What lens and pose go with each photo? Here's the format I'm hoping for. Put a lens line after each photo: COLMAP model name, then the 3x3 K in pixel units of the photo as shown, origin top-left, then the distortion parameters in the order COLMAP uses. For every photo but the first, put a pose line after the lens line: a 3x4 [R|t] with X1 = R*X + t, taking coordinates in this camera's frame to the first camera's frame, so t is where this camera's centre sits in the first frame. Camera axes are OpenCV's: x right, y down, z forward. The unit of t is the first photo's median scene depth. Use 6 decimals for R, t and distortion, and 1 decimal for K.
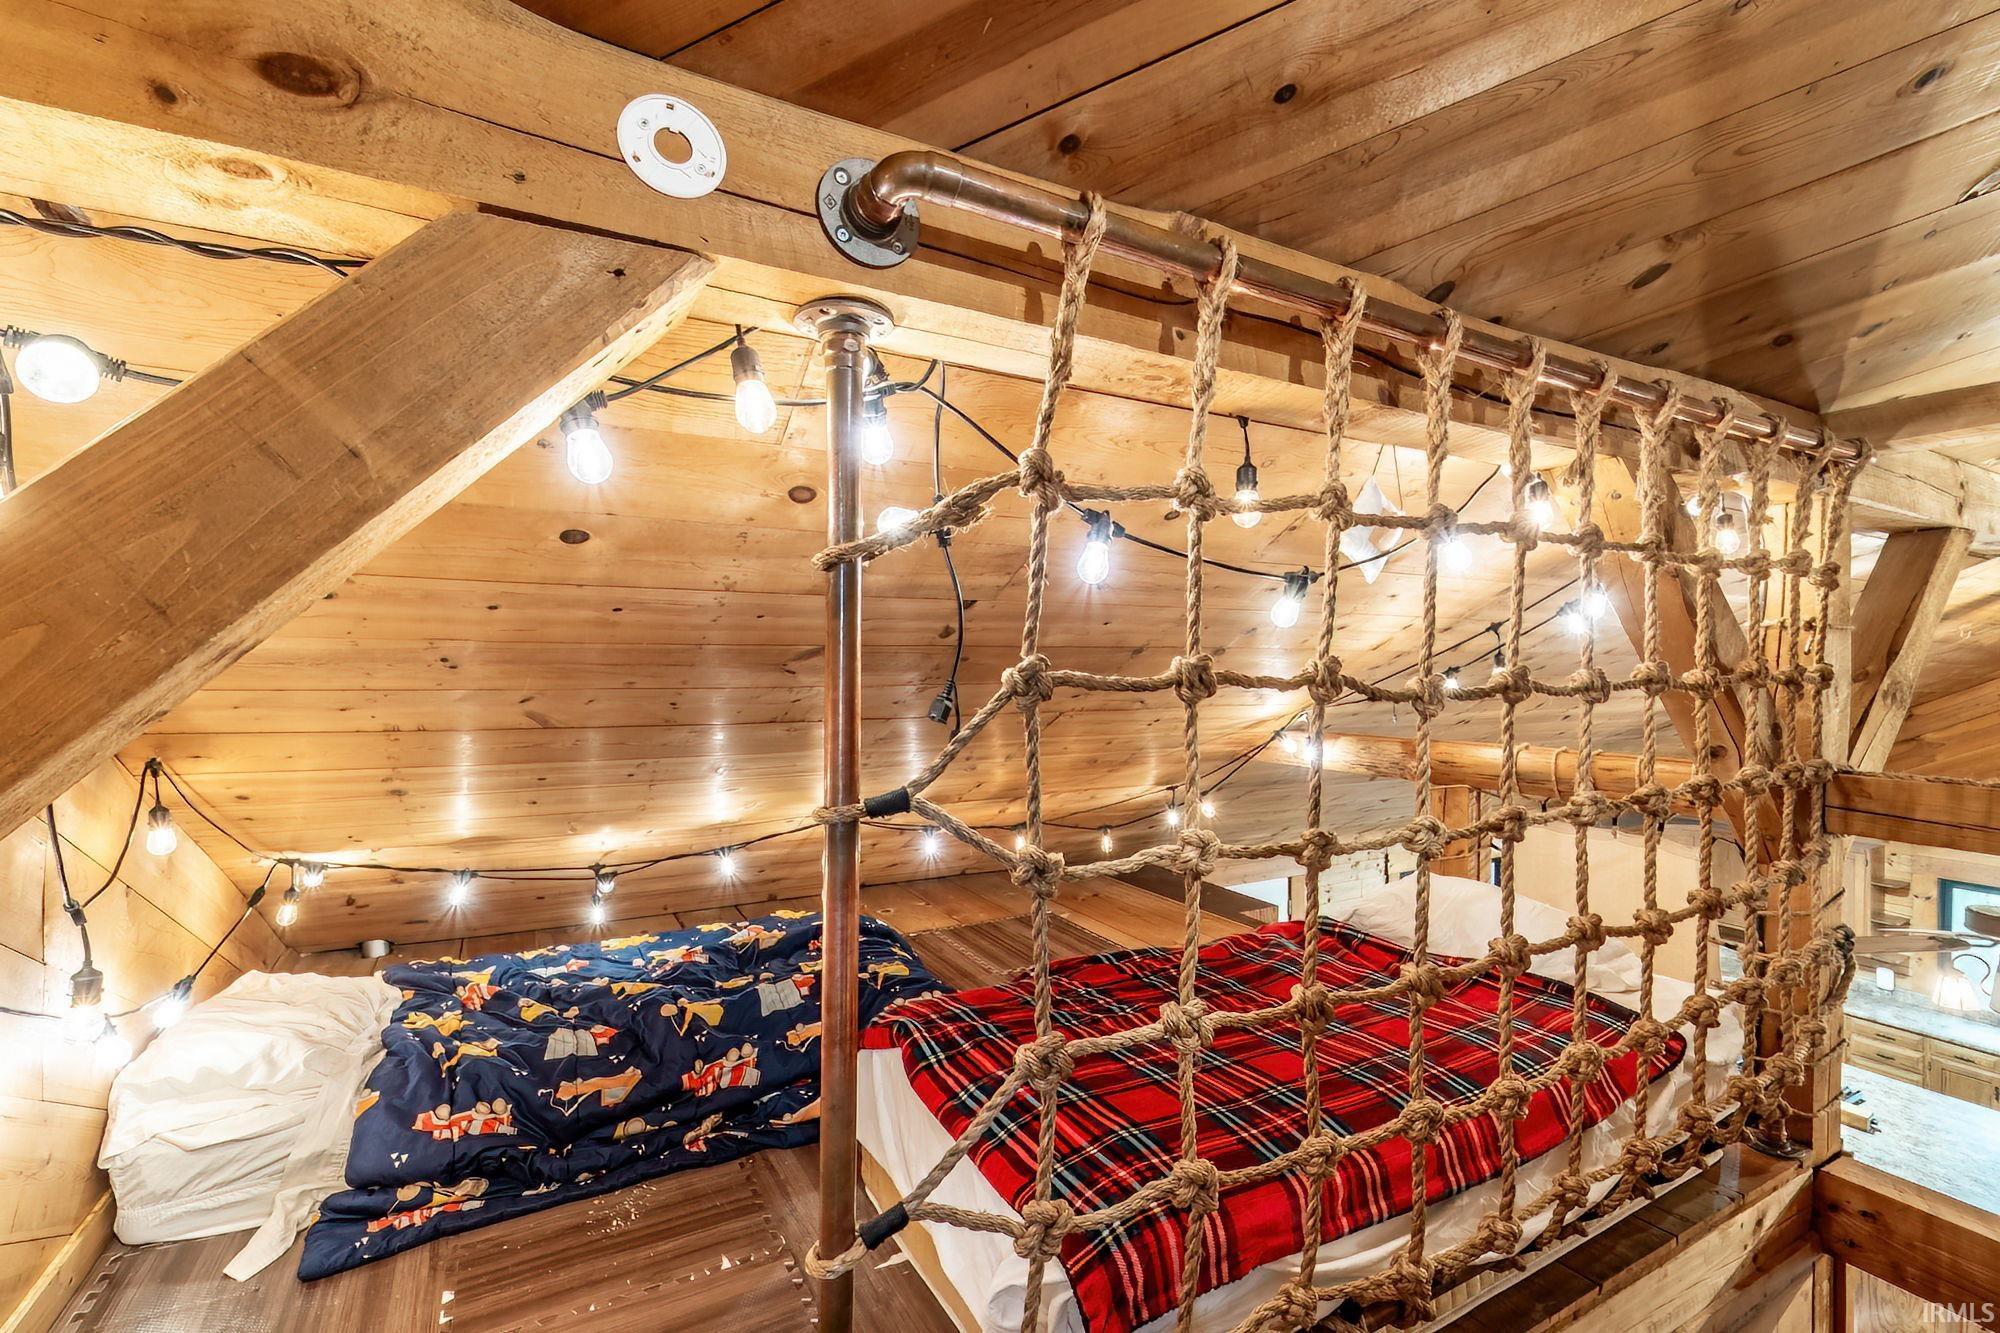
lens RADIAL K [[875.3, 0, 1000.4], [0, 875.3, 675.6], [0, 0, 1]] dist [-0.003881, 0.001218]
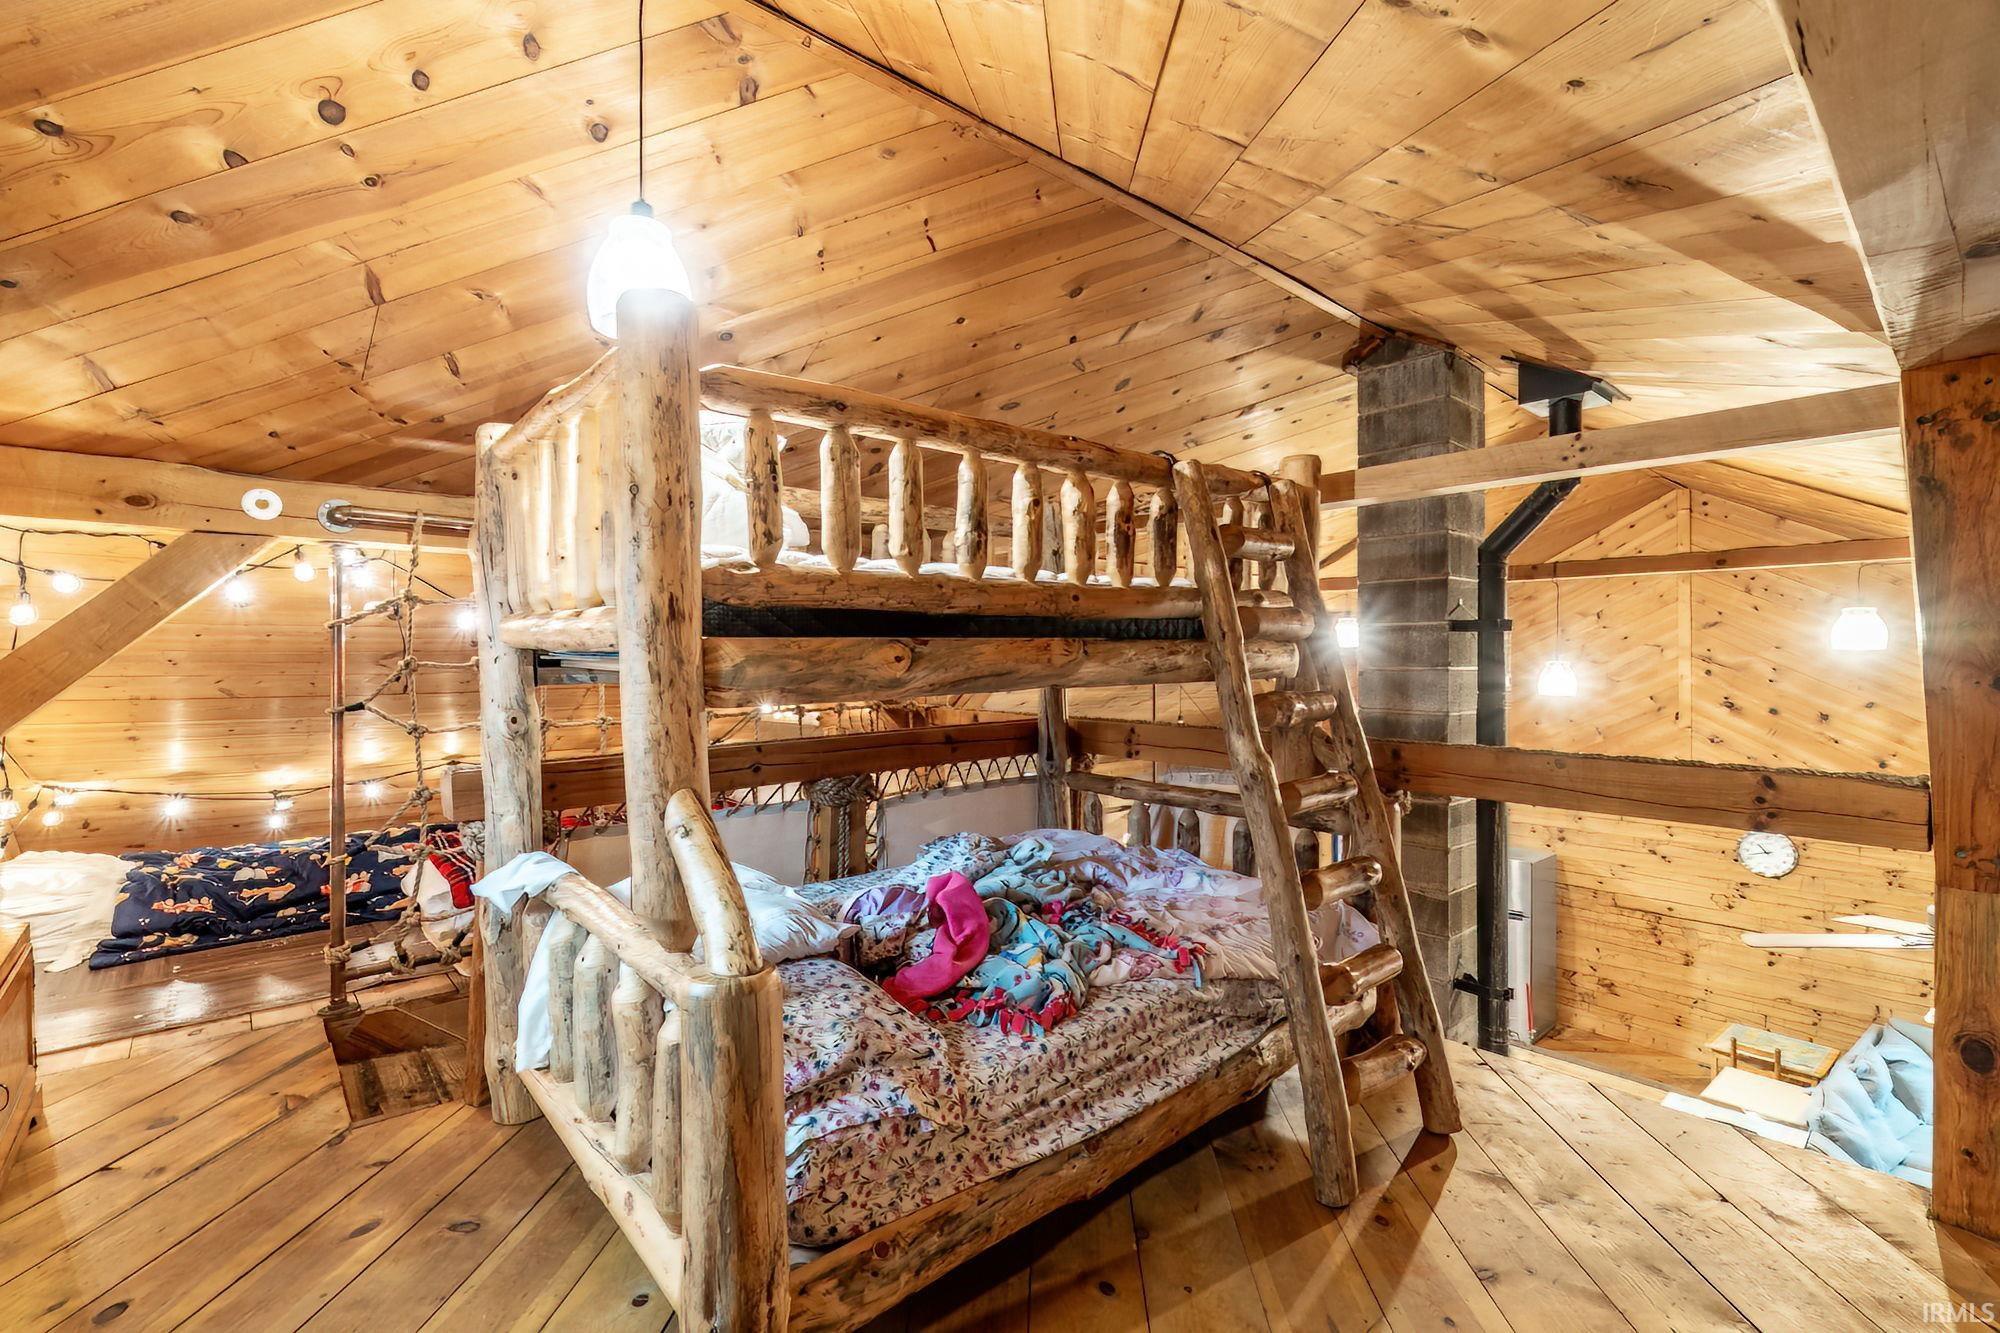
lens RADIAL K [[903.7, 0, 990.9], [0, 903.7, 668.9], [0, 0, 1]] dist [0.007571, -0.000795]
pose [[0.980460, -0.013617, 0.196245, 0.690734], [0.013951, 0.999903, -0.000316, 0.024365], [-0.196222, 0.003047, 0.980555, -1.220056]]
